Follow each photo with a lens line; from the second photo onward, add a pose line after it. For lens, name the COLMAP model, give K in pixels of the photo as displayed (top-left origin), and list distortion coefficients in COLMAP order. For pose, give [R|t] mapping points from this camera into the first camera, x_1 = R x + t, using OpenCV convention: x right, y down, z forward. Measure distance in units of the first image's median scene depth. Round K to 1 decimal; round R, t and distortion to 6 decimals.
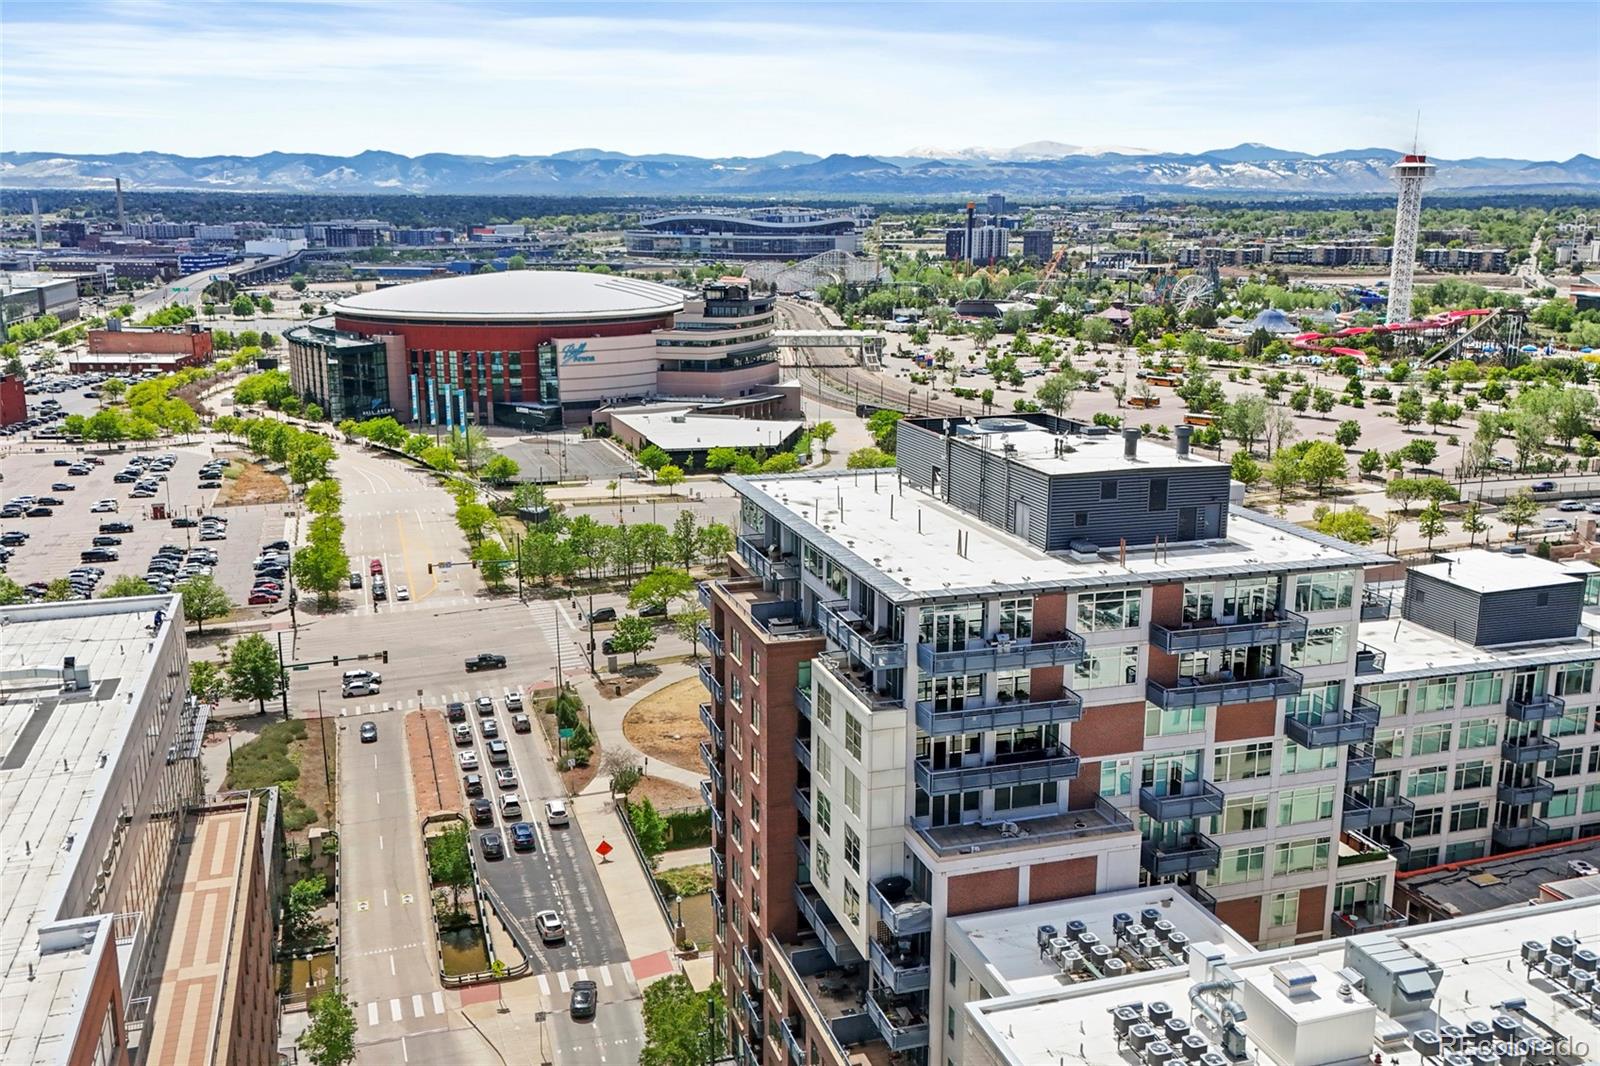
lens RADIAL K [[1391.9, 0, 800.0], [0, 1391.9, 533.0], [0, 0, 1]] dist [0.077268, -0.086179]
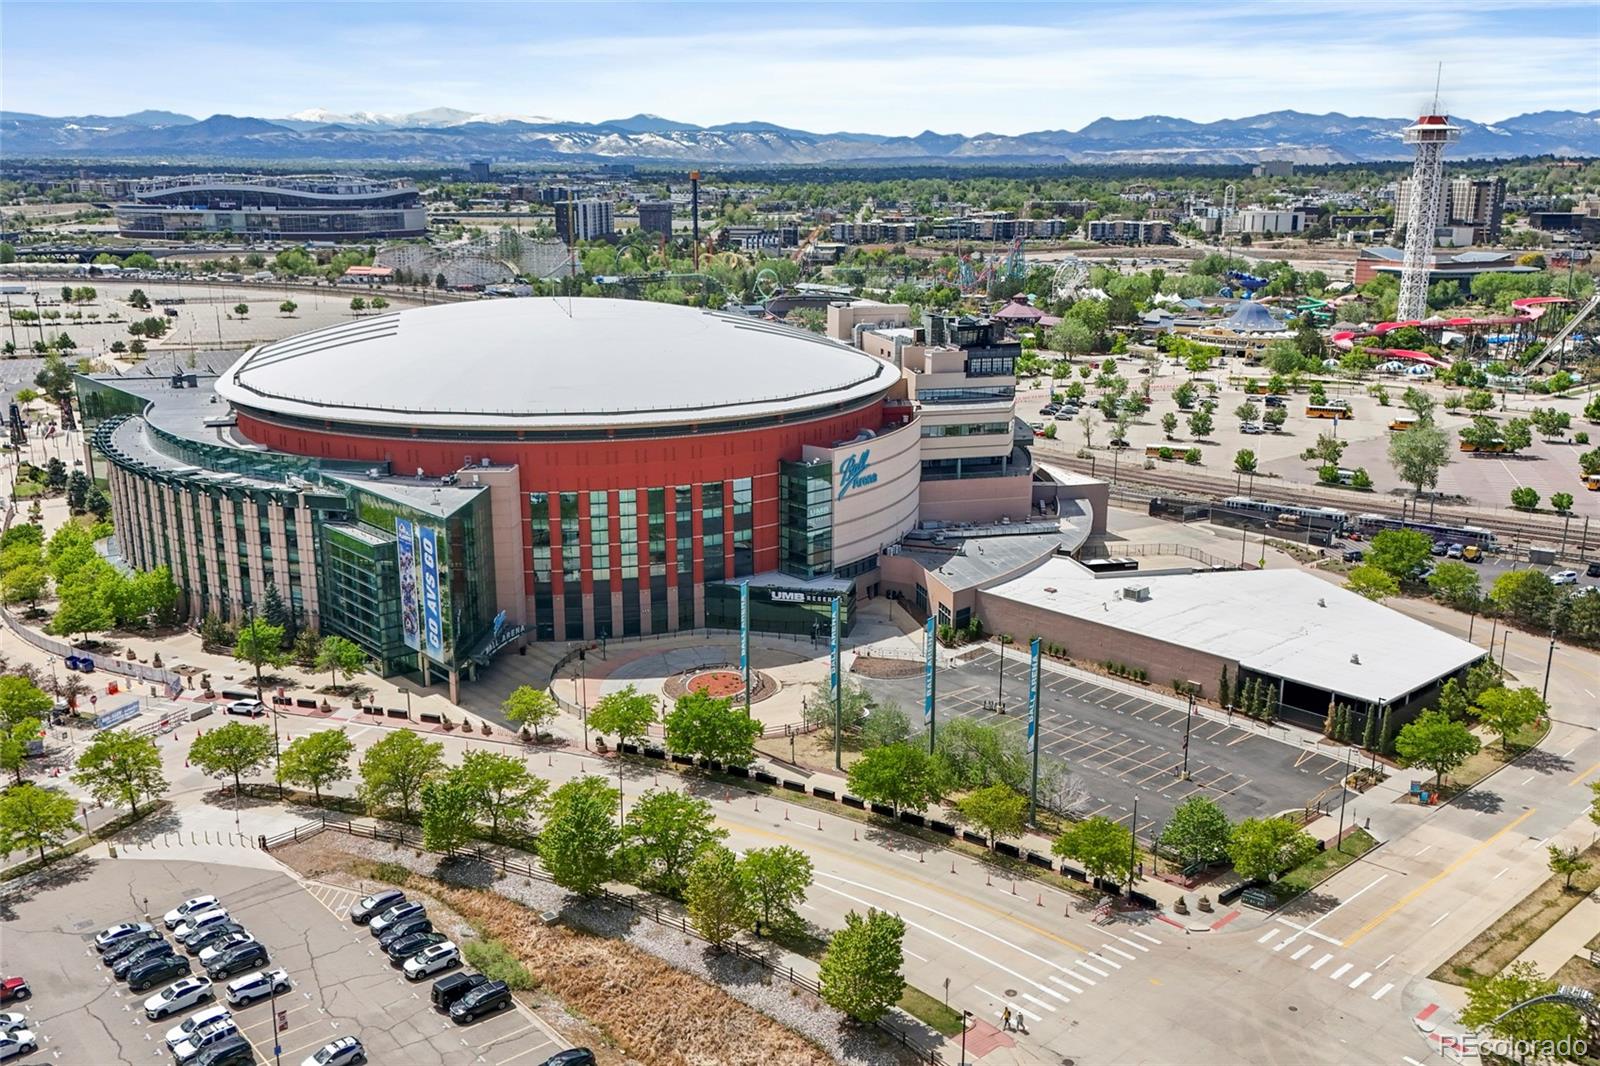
lens RADIAL K [[1391.9, 0, 800.0], [0, 1391.9, 533.0], [0, 0, 1]] dist [0.077268, -0.086179]
pose [[0.919745, -0.099720, 0.379638, -0.096270], [0.091558, 0.995014, 0.039547, -0.032903], [-0.381689, -0.001614, 0.924289, 0.136779]]
